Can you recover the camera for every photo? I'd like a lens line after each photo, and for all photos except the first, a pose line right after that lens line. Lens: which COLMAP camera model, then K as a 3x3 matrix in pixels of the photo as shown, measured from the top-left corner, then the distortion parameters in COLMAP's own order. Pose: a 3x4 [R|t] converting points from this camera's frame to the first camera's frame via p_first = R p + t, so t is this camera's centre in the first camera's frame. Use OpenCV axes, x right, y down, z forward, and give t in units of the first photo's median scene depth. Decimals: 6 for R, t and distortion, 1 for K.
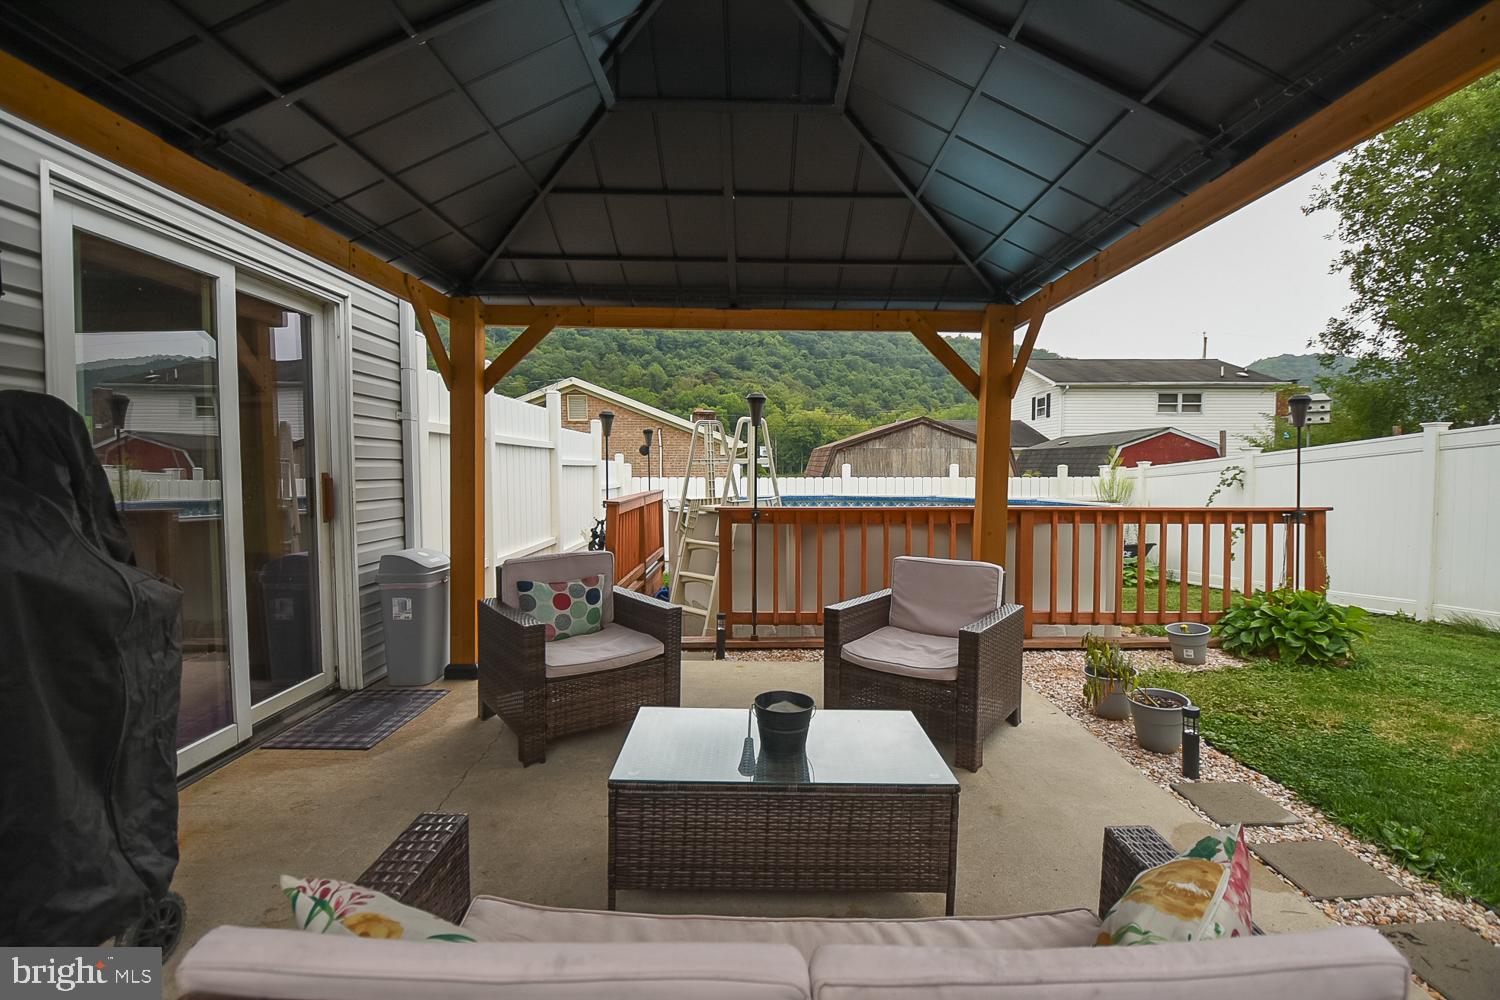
lens RADIAL K [[666.6, 0, 750.0], [0, 666.6, 500.0], [0, 0, 1]] dist [0.002551, -0.014973]
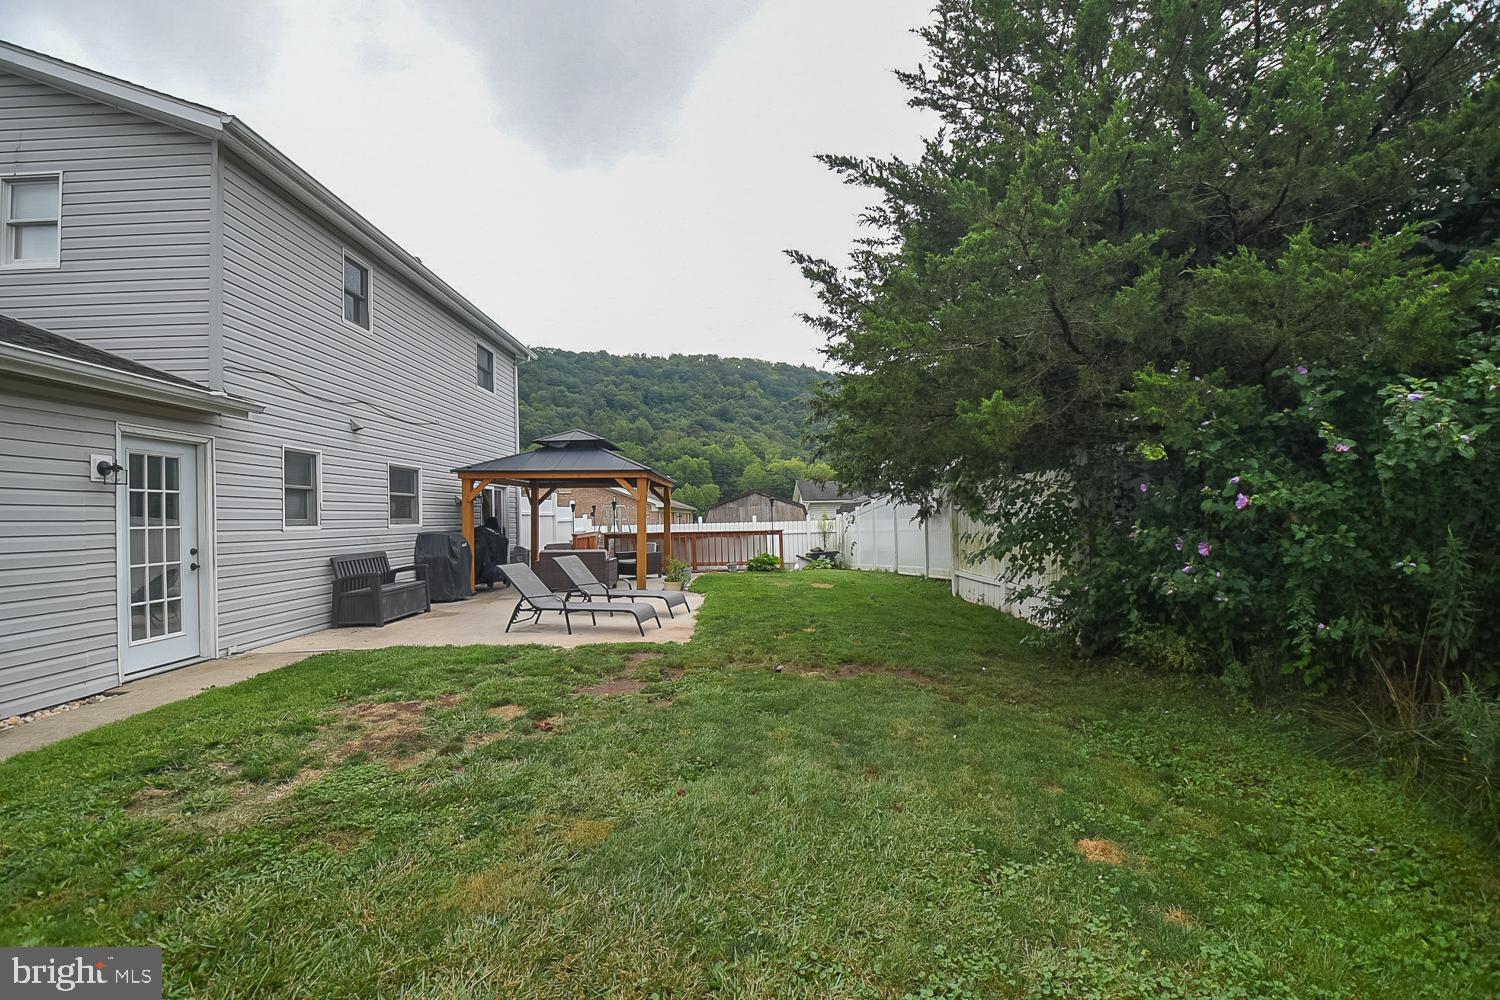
lens RADIAL K [[660.3, 0, 759.2], [0, 660.3, 495.8], [0, 0, 1]] dist [0.002746, -0.017971]
pose [[0.999274, -0.024443, 0.029237, 0.214018], [0.026592, 0.996789, -0.075529, 0.030185], [-0.027297, 0.076252, 0.996715, -0.791337]]
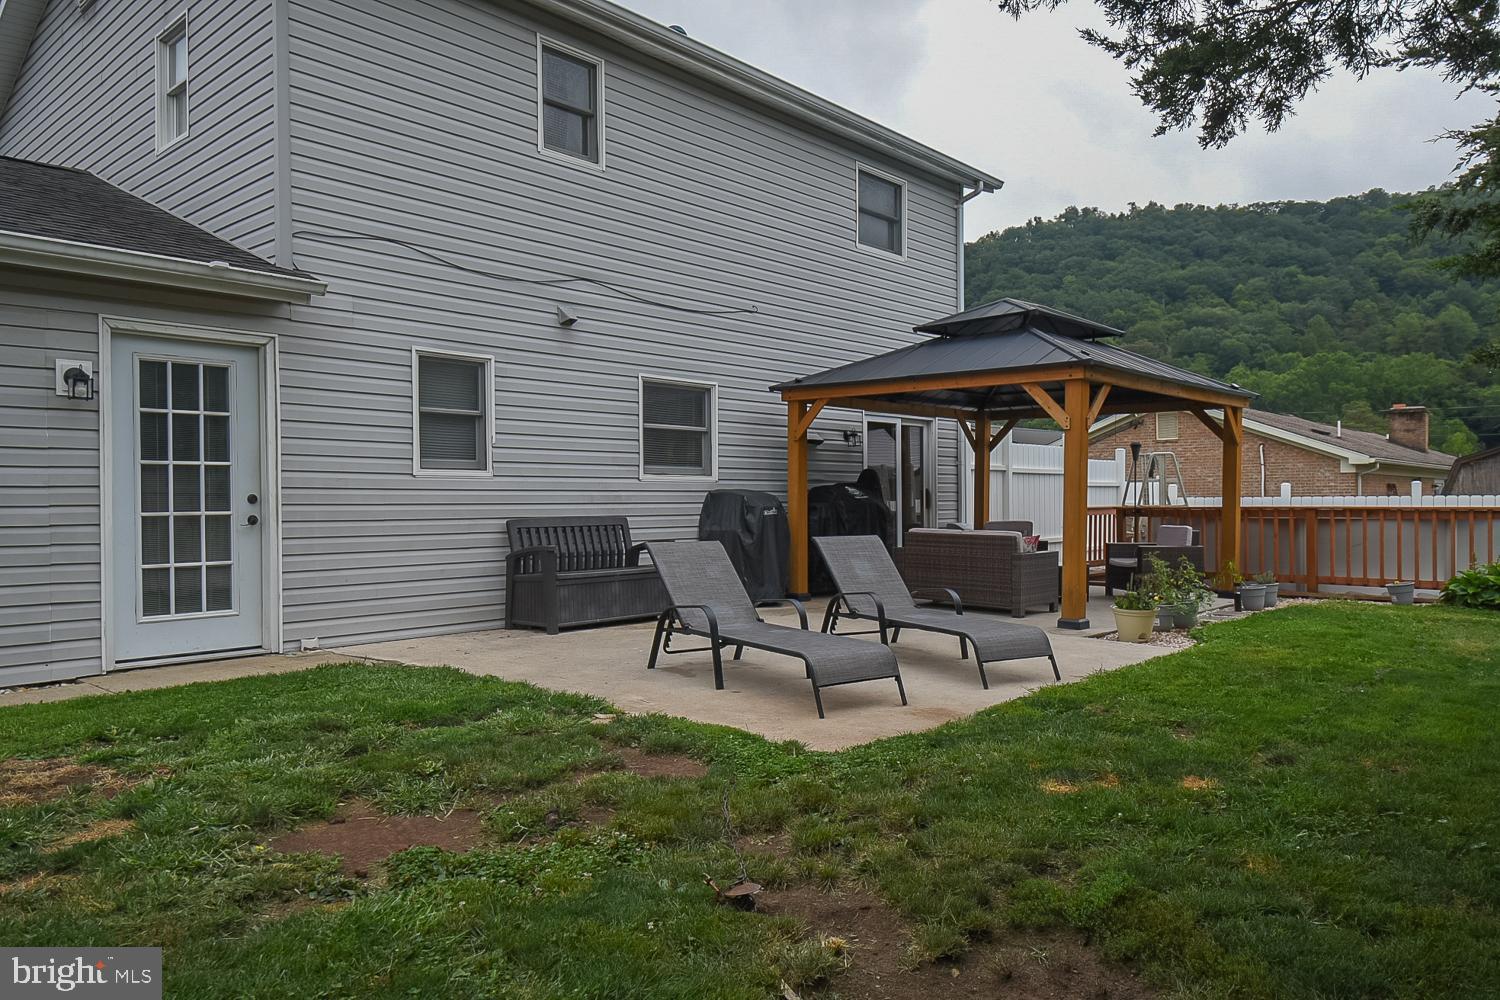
lens RADIAL K [[1043.8, 0, 759.9], [0, 1043.8, 501.1], [0, 0, 1]] dist [0.012226, -0.004829]
pose [[0.740348, -0.004374, -0.672210, 0.360251], [-0.024960, 0.999110, -0.033991, 0.036178], [0.671761, 0.041943, 0.739580, -0.545406]]
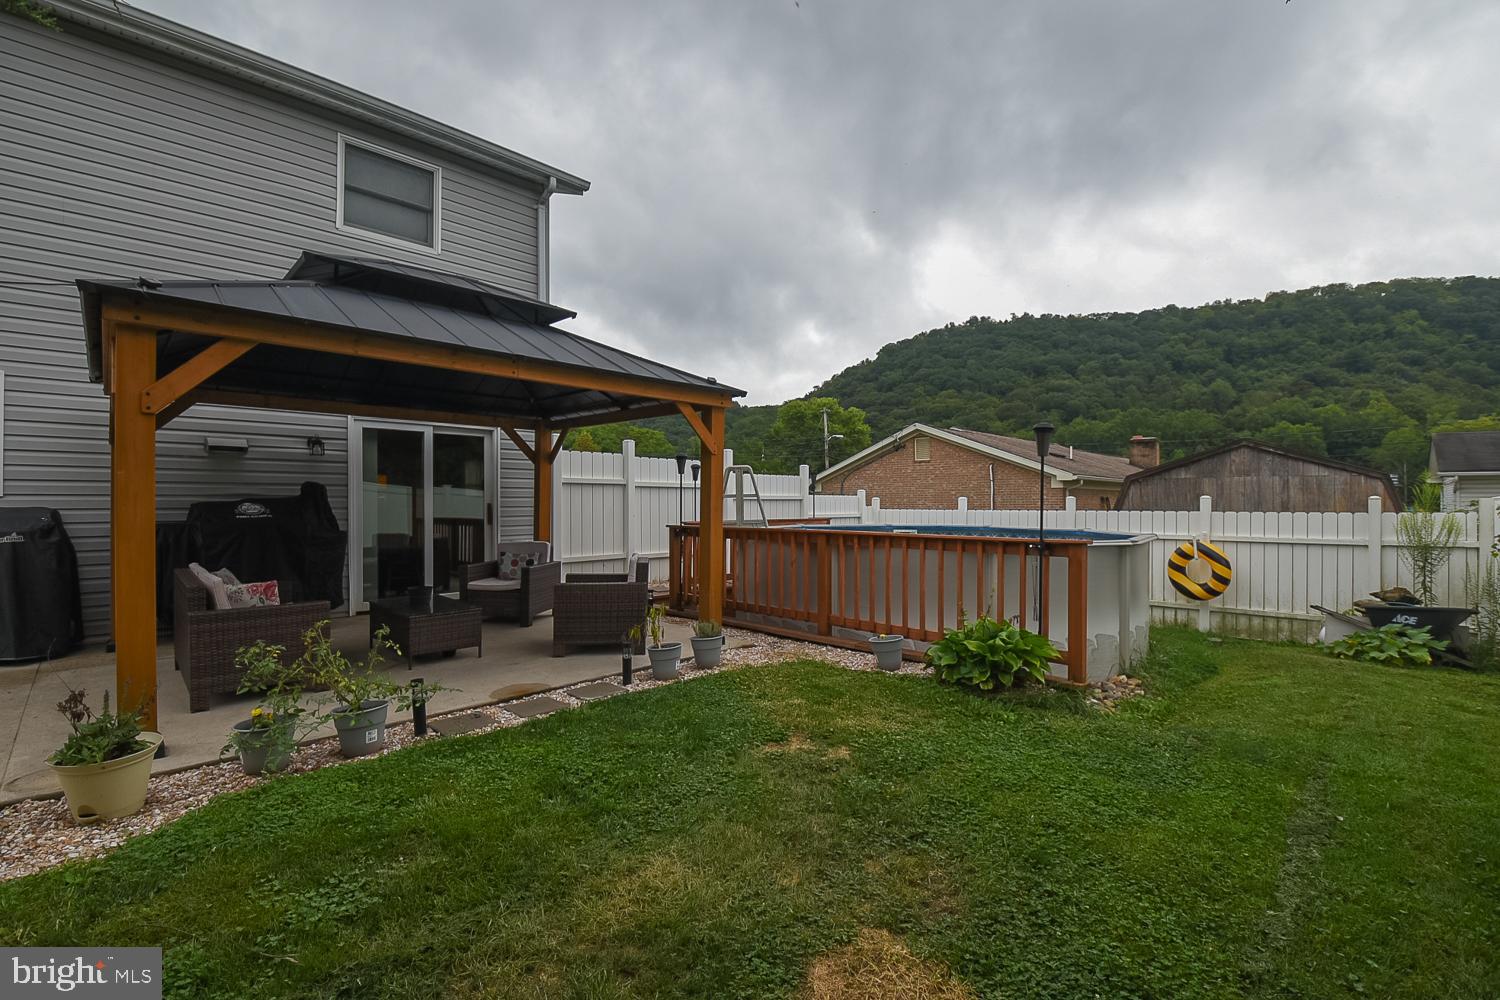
lens RADIAL K [[660.3, 0, 759.2], [0, 660.3, 495.8], [0, 0, 1]] dist [0.002746, -0.017971]
pose [[0.718631, -0.008387, -0.695341, 0.390154], [-0.031870, 0.998479, -0.044981, 0.001490], [0.694661, 0.054486, 0.717271, 0.004186]]
